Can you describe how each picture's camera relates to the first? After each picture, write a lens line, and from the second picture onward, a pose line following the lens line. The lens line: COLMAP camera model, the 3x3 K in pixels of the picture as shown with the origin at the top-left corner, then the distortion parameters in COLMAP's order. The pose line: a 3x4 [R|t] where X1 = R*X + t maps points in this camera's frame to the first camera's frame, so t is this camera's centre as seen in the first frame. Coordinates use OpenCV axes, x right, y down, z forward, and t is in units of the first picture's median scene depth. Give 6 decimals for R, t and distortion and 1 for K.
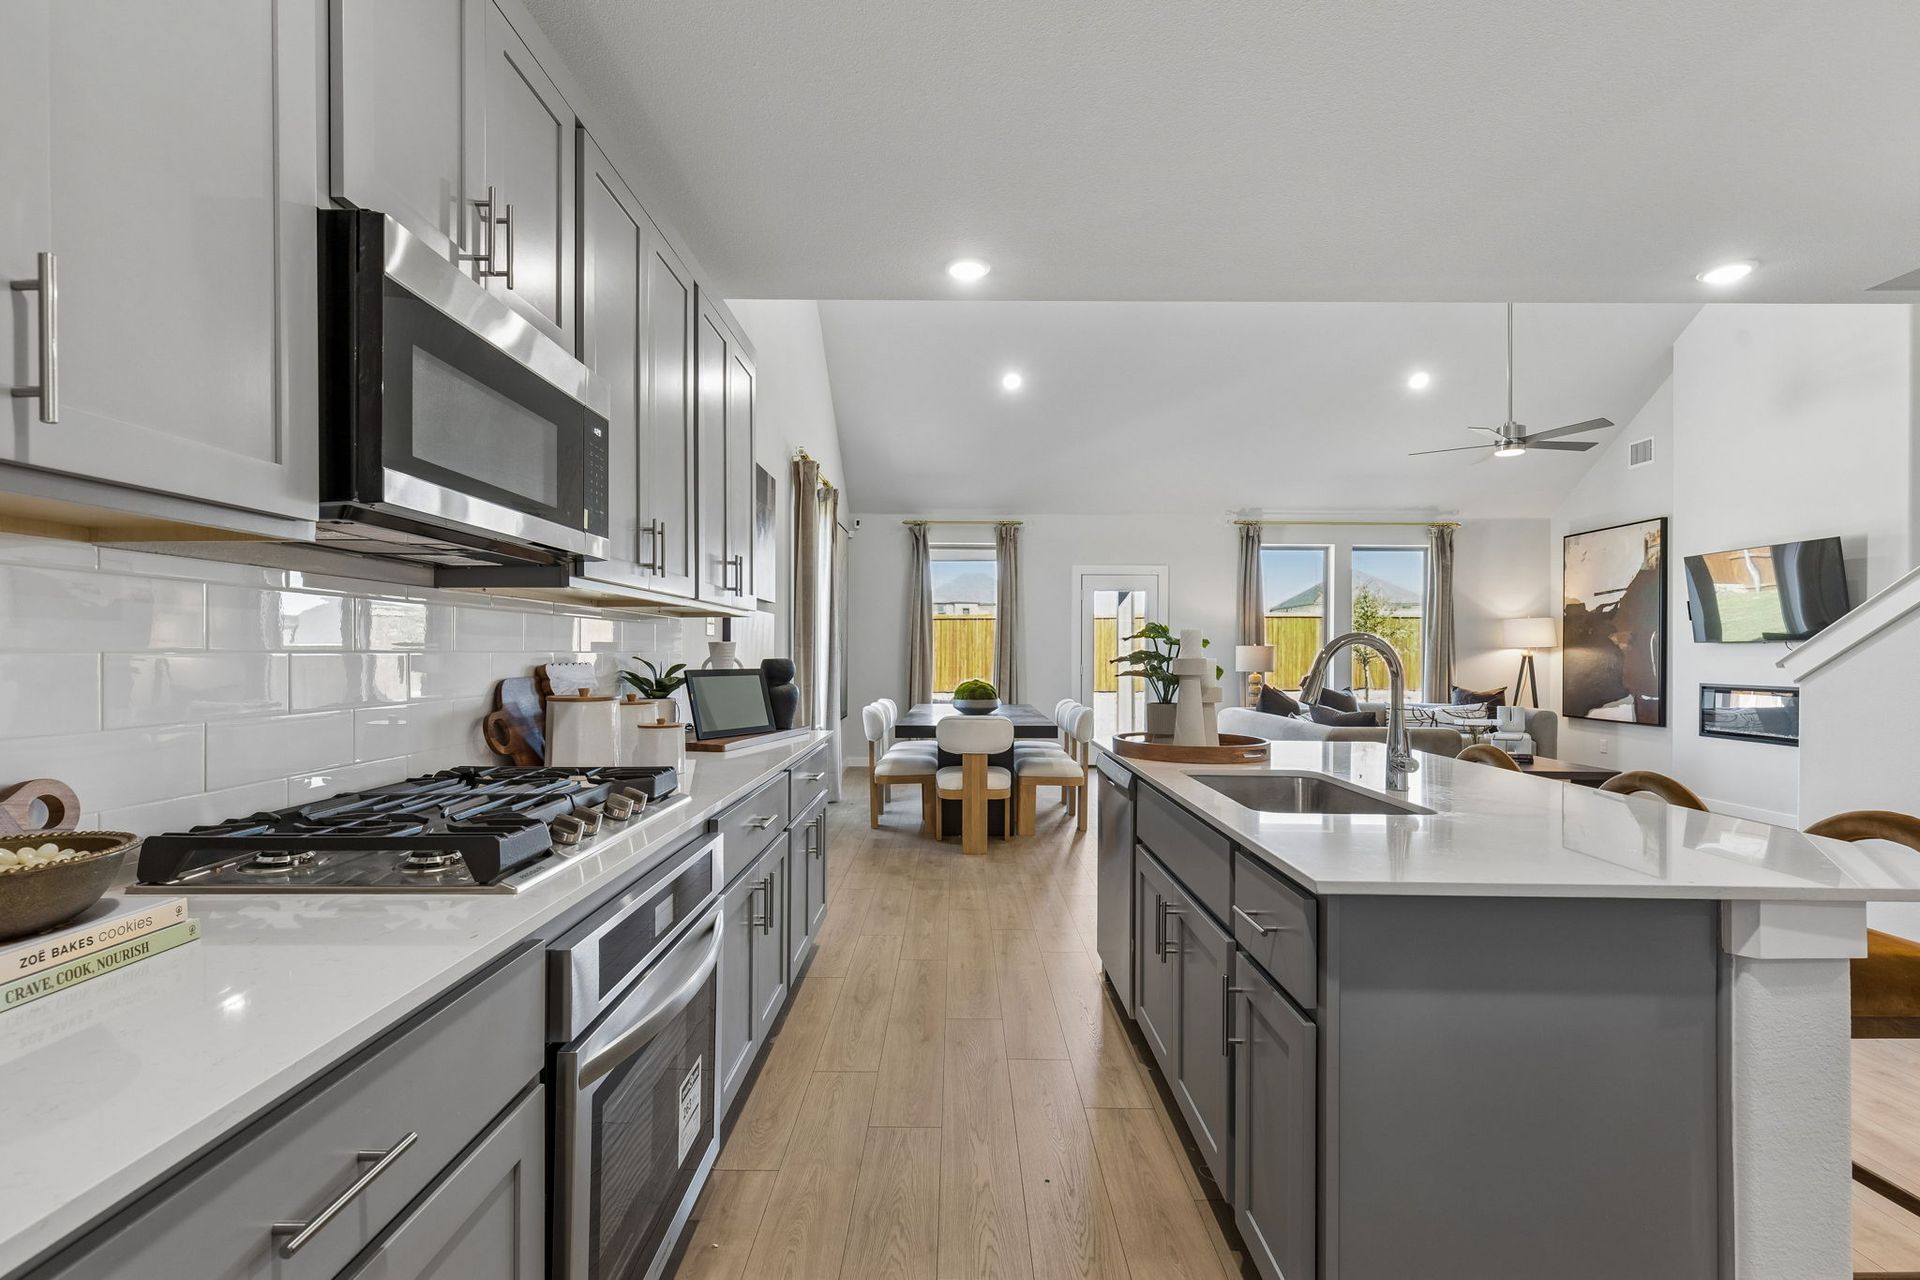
lens RADIAL K [[873.7, 0, 950.1], [0, 873.7, 644.2], [0, 0, 1]] dist [0.009814, -0.001742]
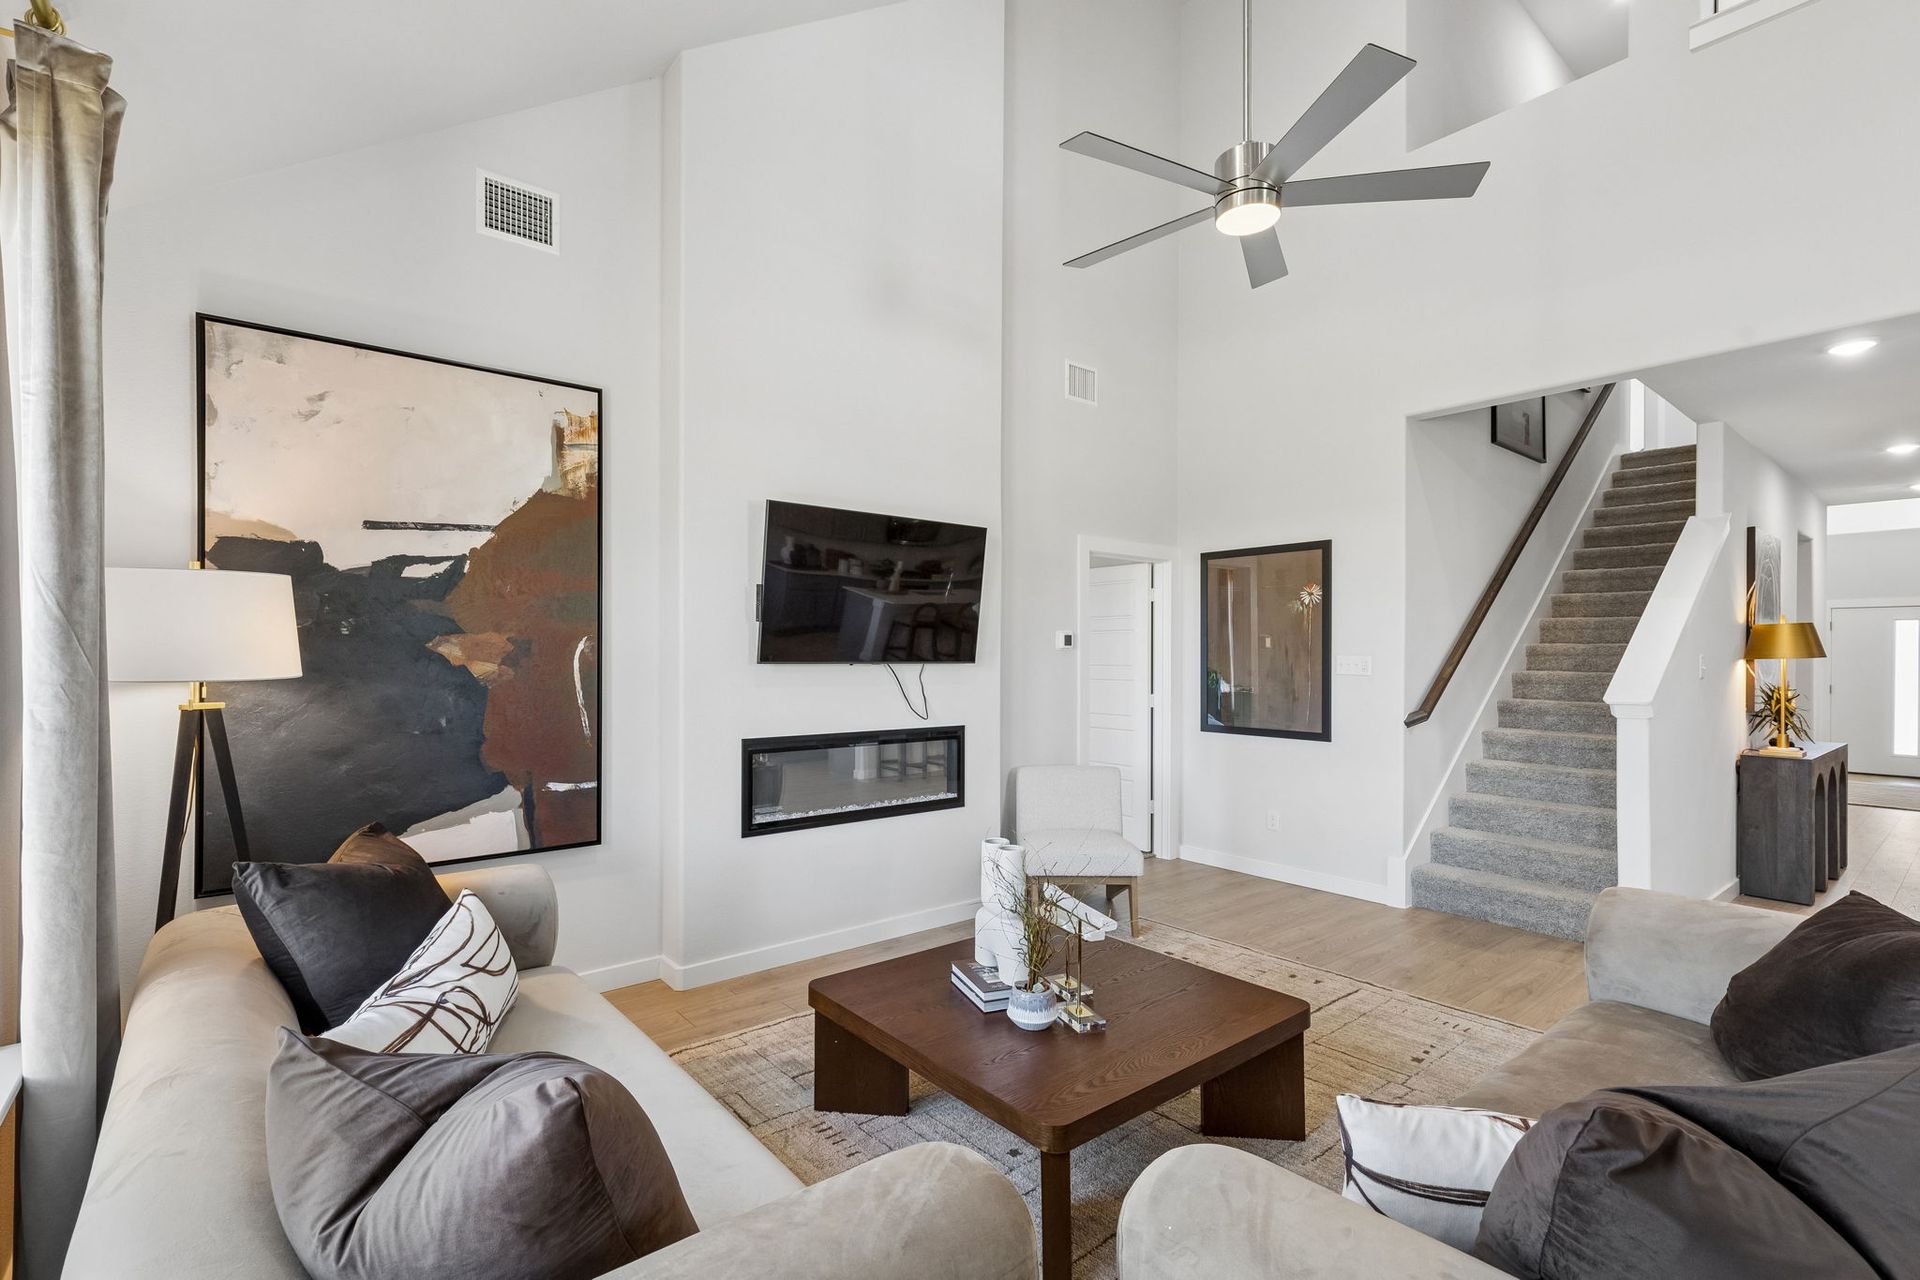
lens RADIAL K [[873.7, 0, 958.5], [0, 873.7, 649.0], [0, 0, 1]] dist [0.009814, -0.001742]
pose [[-0.643209, -0.013248, 0.765576, 0.308736], [-0.021786, 0.999762, -0.001002, -0.011091], [-0.765381, -0.017323, -0.643344, 1.053228]]
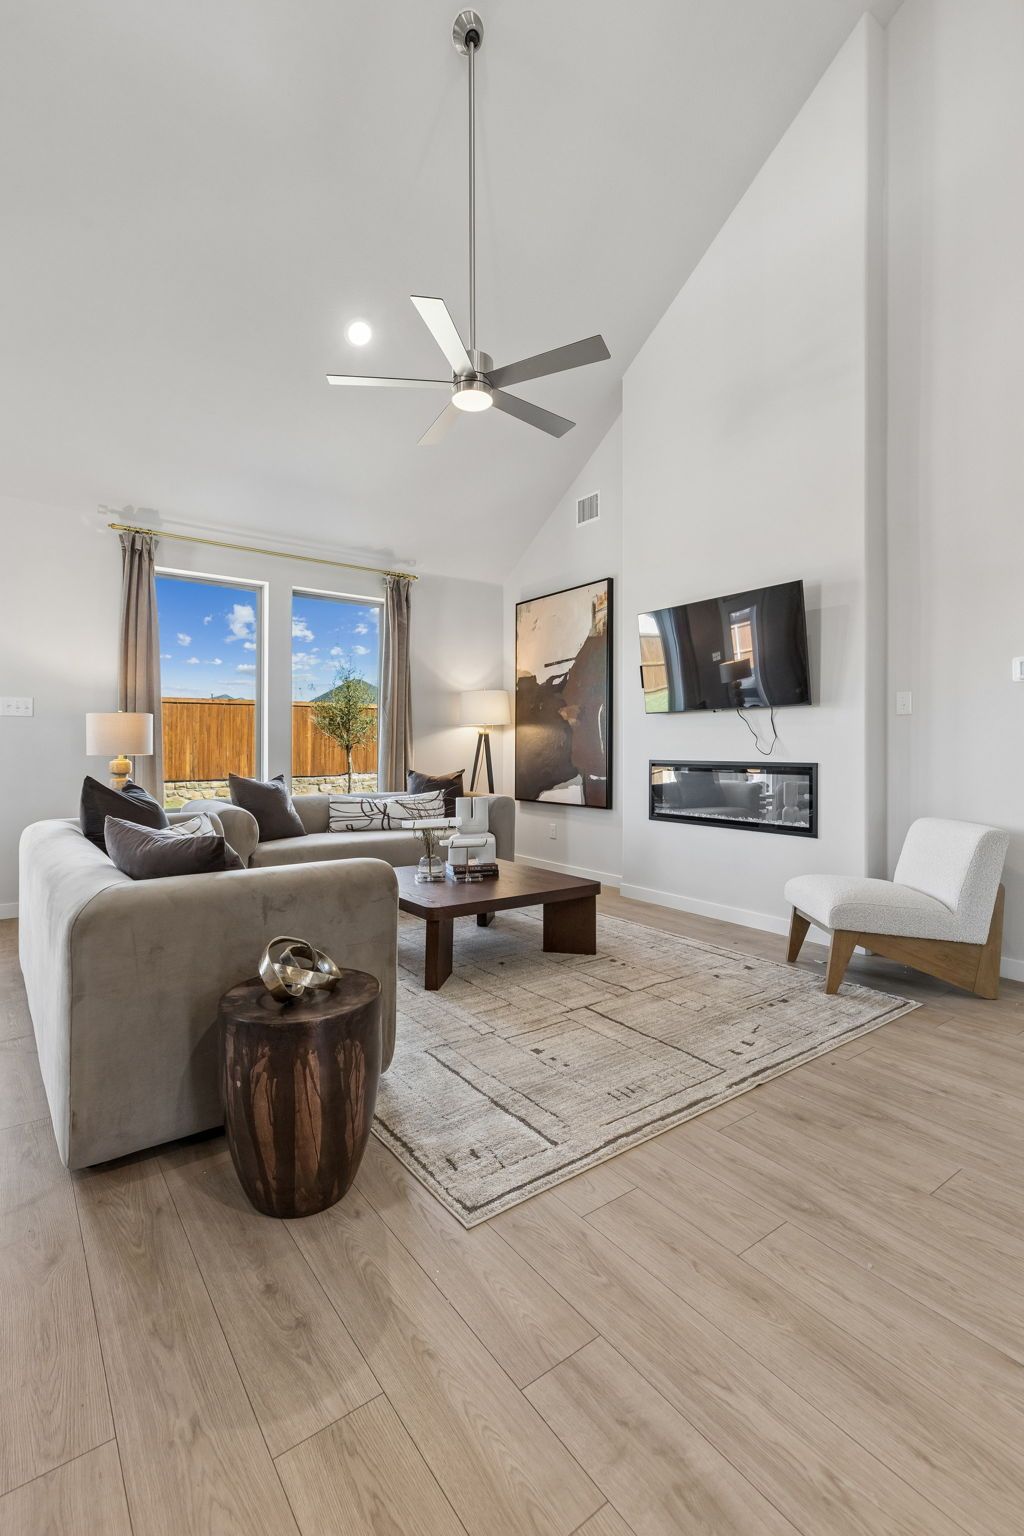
lens RADIAL K [[698.9, 0, 502.2], [0, 698.9, 742.7], [0, 0, 1]] dist [0.009814, -0.001742]
pose [[0.808538, -0.003106, 0.588436, 0.273023], [-0.000322, 0.999984, 0.005721, 0.019354], [-0.588445, -0.004815, 0.808523, 0.442213]]
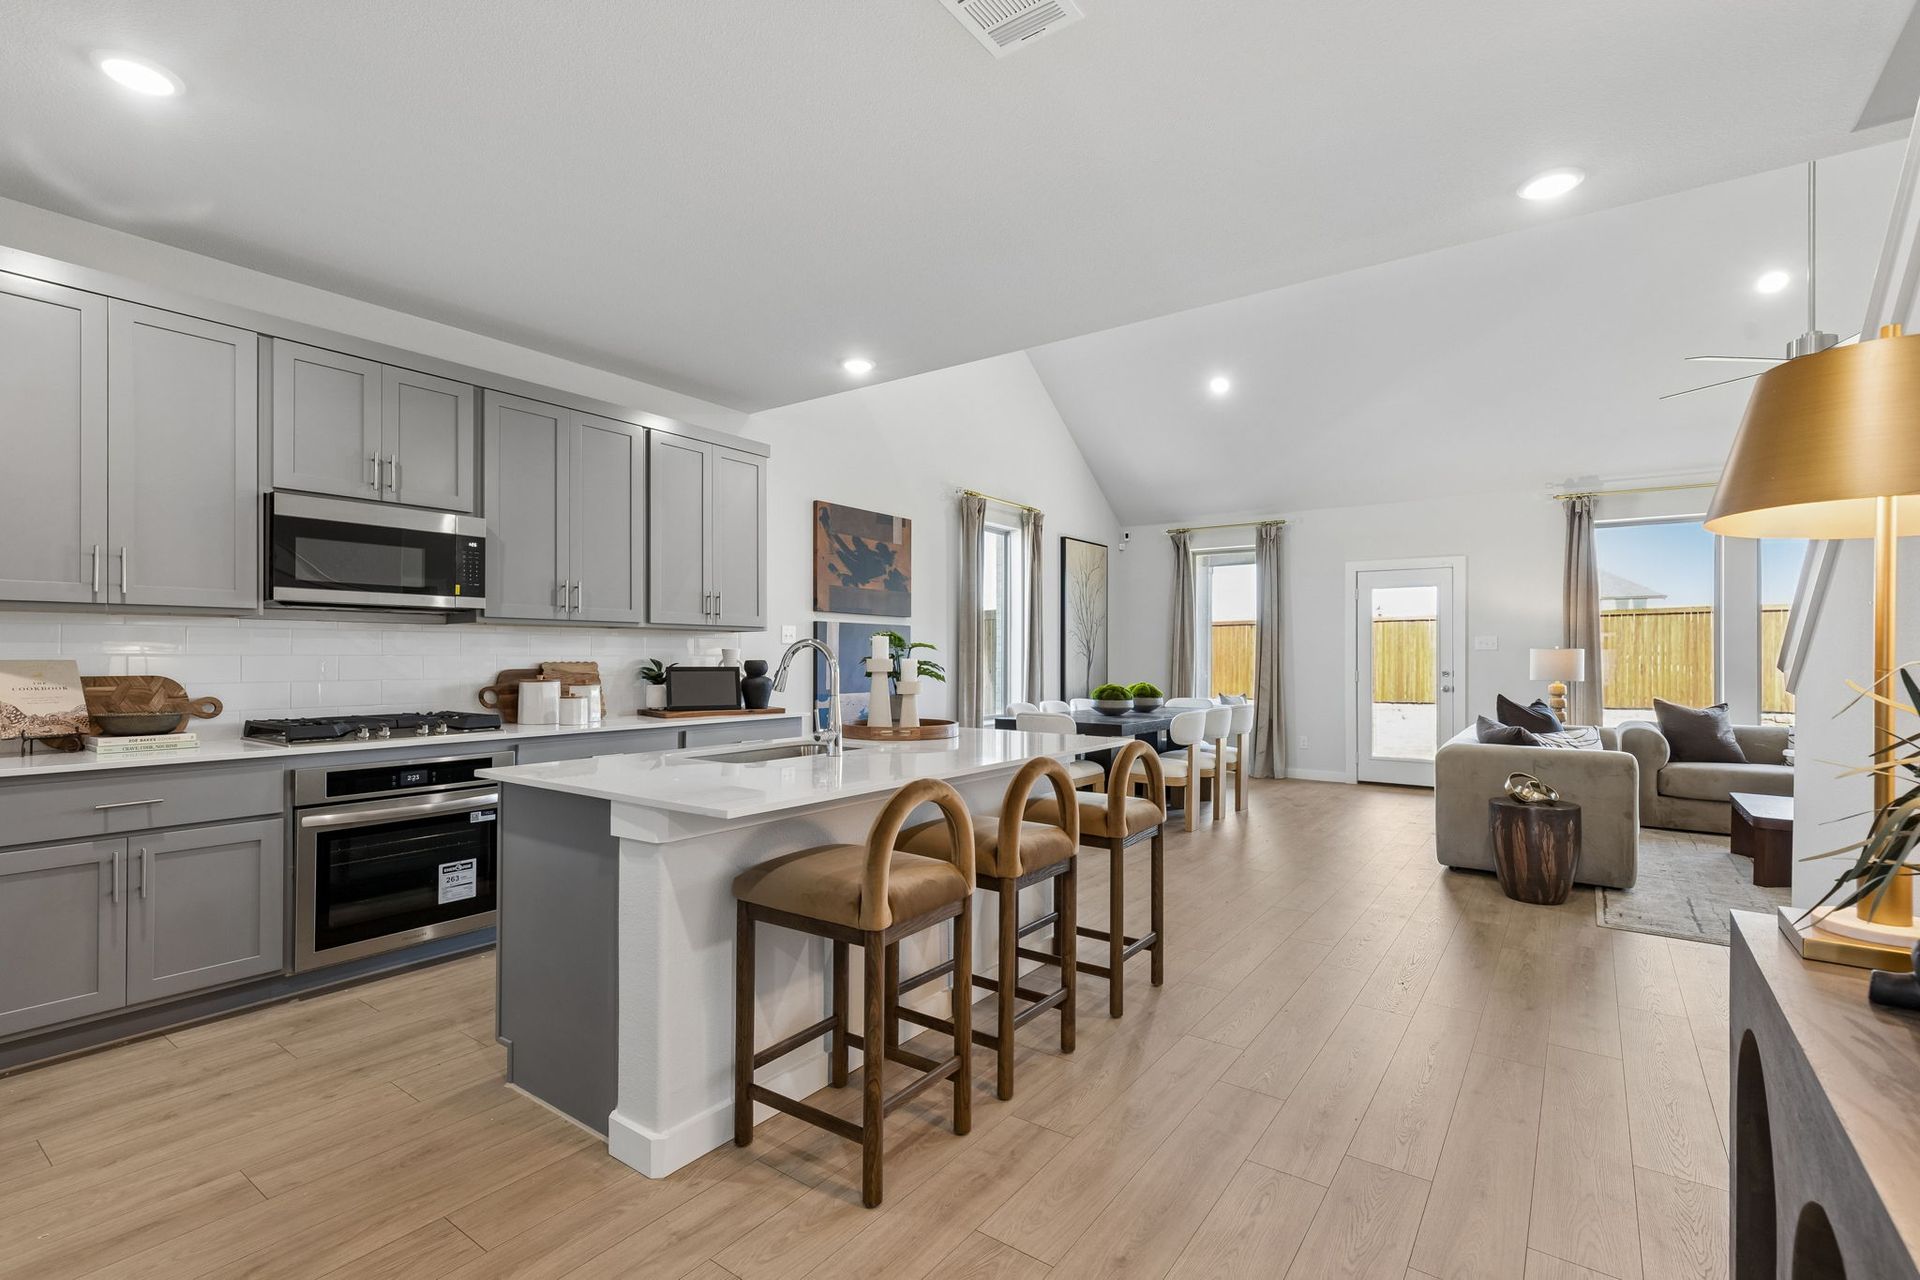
lens RADIAL K [[873.7, 0, 942.8], [0, 873.7, 650.0], [0, 0, 1]] dist [0.009814, -0.001742]
pose [[0.809171, -0.004128, -0.587559, 0.370483], [0.004220, 0.999990, -0.001214, 0.001226], [0.587559, -0.001497, 0.809180, 0.001955]]
